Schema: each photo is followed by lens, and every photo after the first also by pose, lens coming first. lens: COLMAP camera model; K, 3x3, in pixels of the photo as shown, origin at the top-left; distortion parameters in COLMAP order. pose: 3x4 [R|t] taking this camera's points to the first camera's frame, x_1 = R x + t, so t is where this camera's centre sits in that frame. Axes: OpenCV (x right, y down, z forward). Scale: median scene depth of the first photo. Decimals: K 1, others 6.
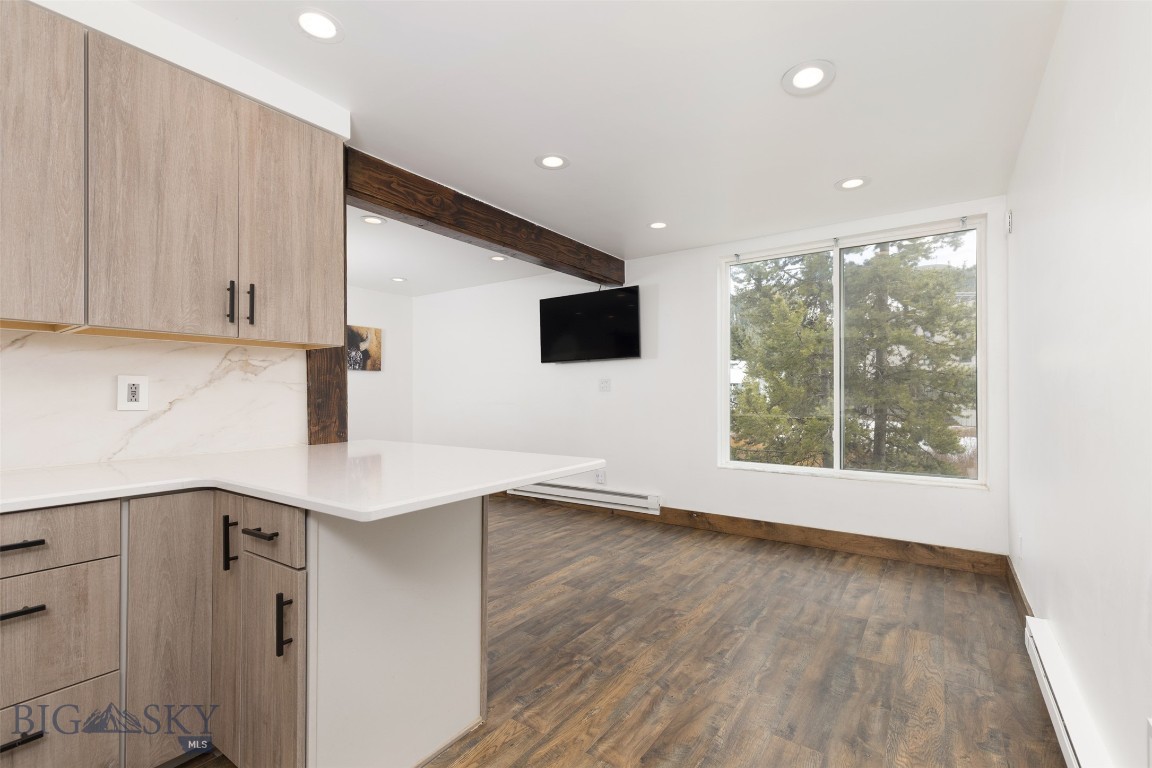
lens RADIAL K [[510.6, 0, 559.1], [0, 510.6, 391.0], [0, 0, 1]] dist [0.004532, 0.000039]
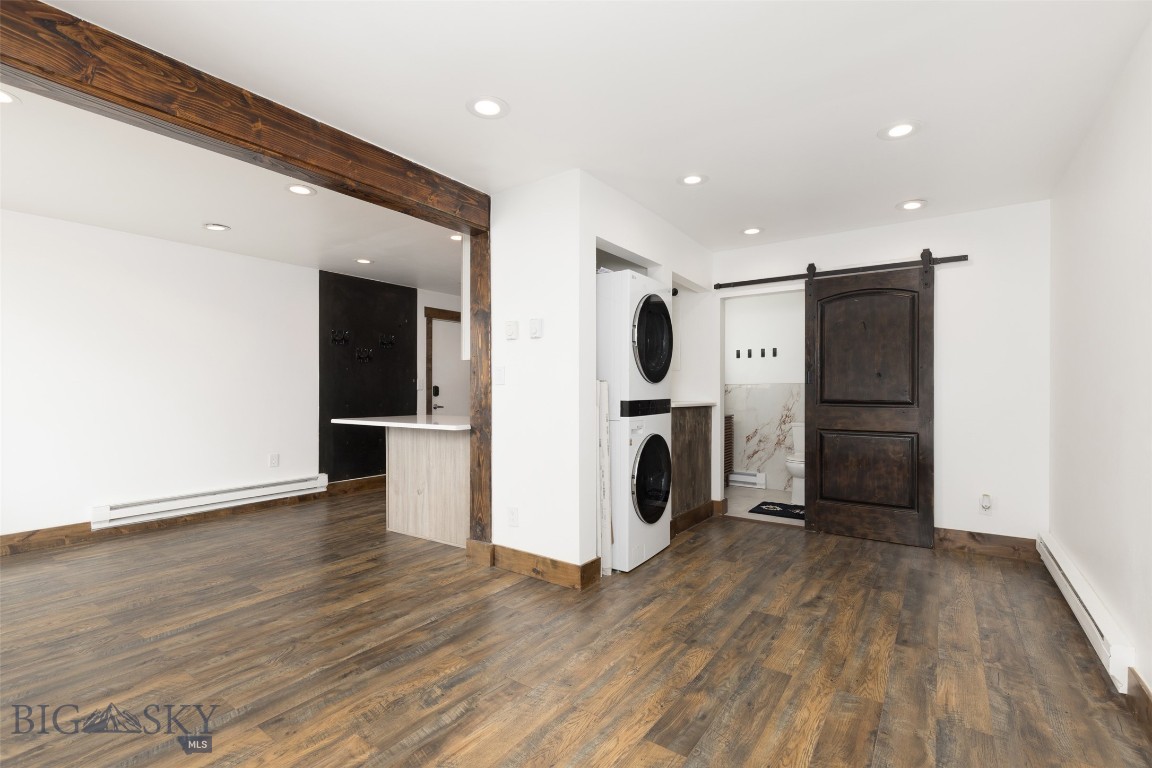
lens RADIAL K [[562.8, 0, 570.4], [0, 562.8, 385.5], [0, 0, 1]] dist [0.008024, -0.000471]
pose [[-0.999982, 0.001796, 0.005705, -0.539172], [0.001724, 0.999920, -0.012532, 0.013249], [-0.005727, -0.012522, -0.999905, 1.934047]]
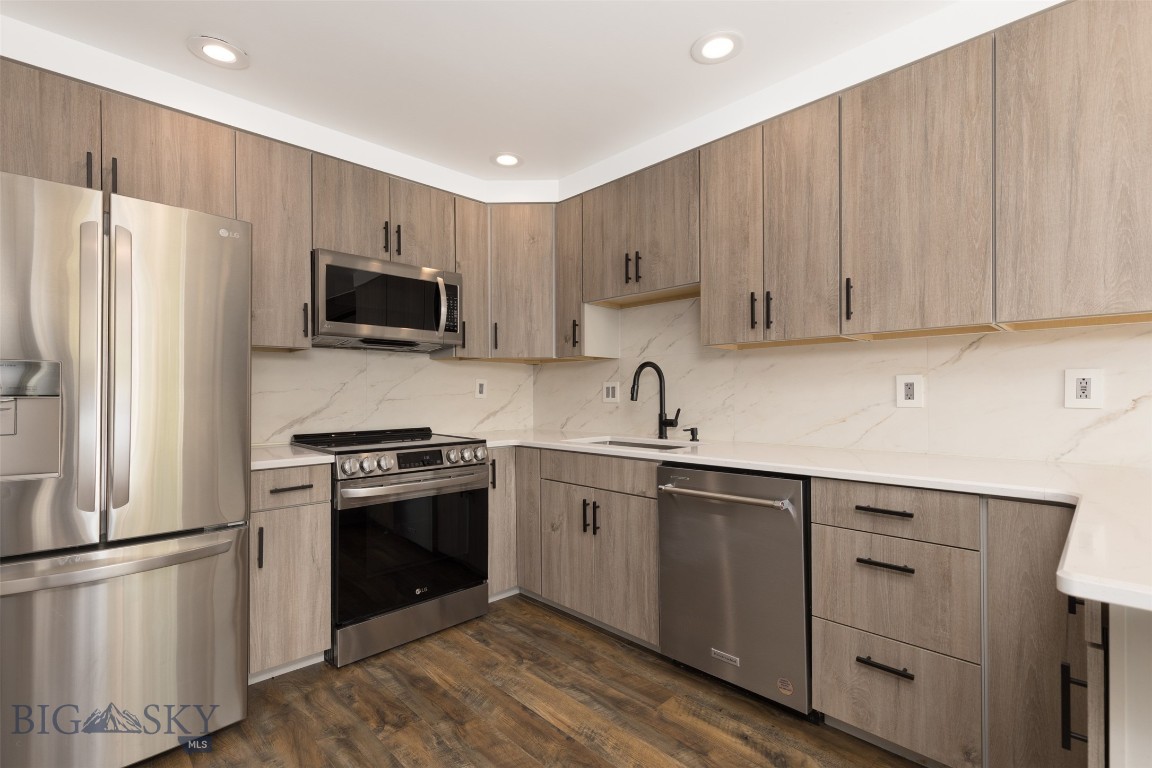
lens RADIAL K [[525.8, 0, 595.5], [0, 525.8, 392.6], [0, 0, 1]] dist [0.002602, -0.000138]
pose [[-0.147712, 0.001064, -0.989030, 0.110787], [0.009561, 0.999954, -0.000352, 0.001712], [0.988984, -0.009508, -0.147716, 0.171368]]
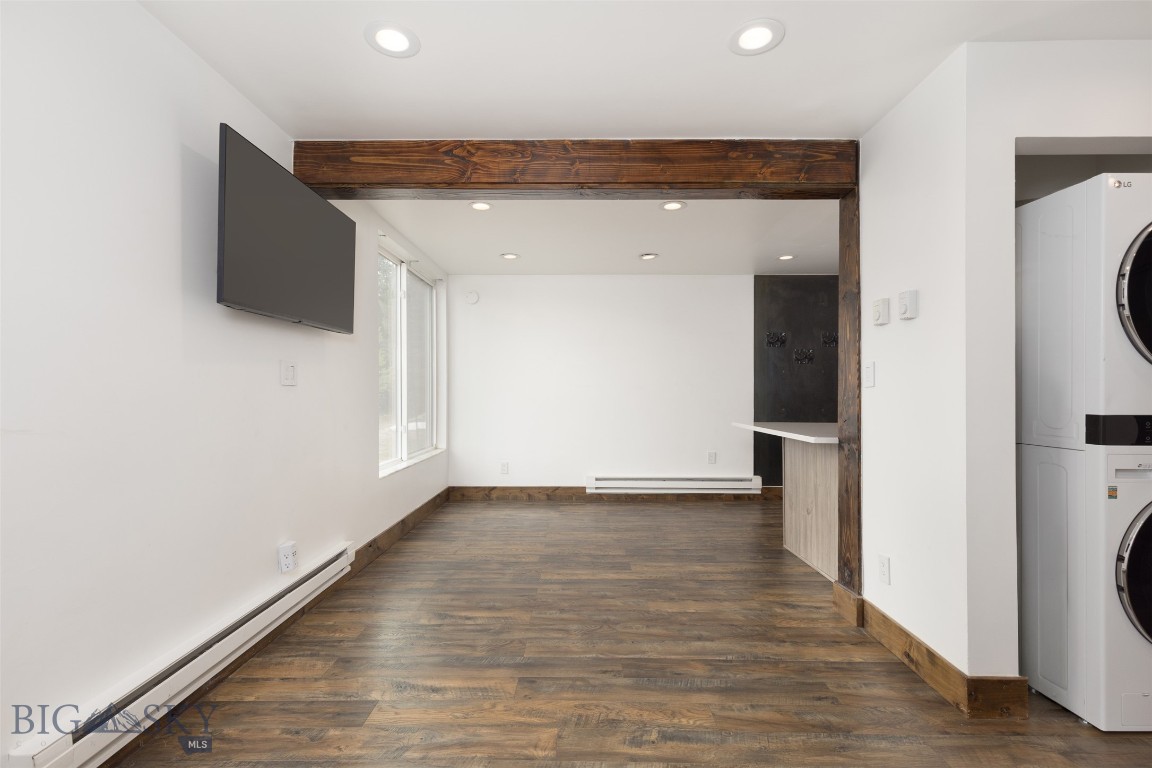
lens RADIAL K [[504.0, 0, 540.2], [0, 504.0, 429.0], [0, 0, 1]] dist [0.000435, -0.000142]
pose [[-0.533259, -0.061972, 0.843679, -0.753133], [-0.003137, 0.997451, 0.071284, -0.004766], [-0.845947, 0.035366, -0.532094, 1.647555]]
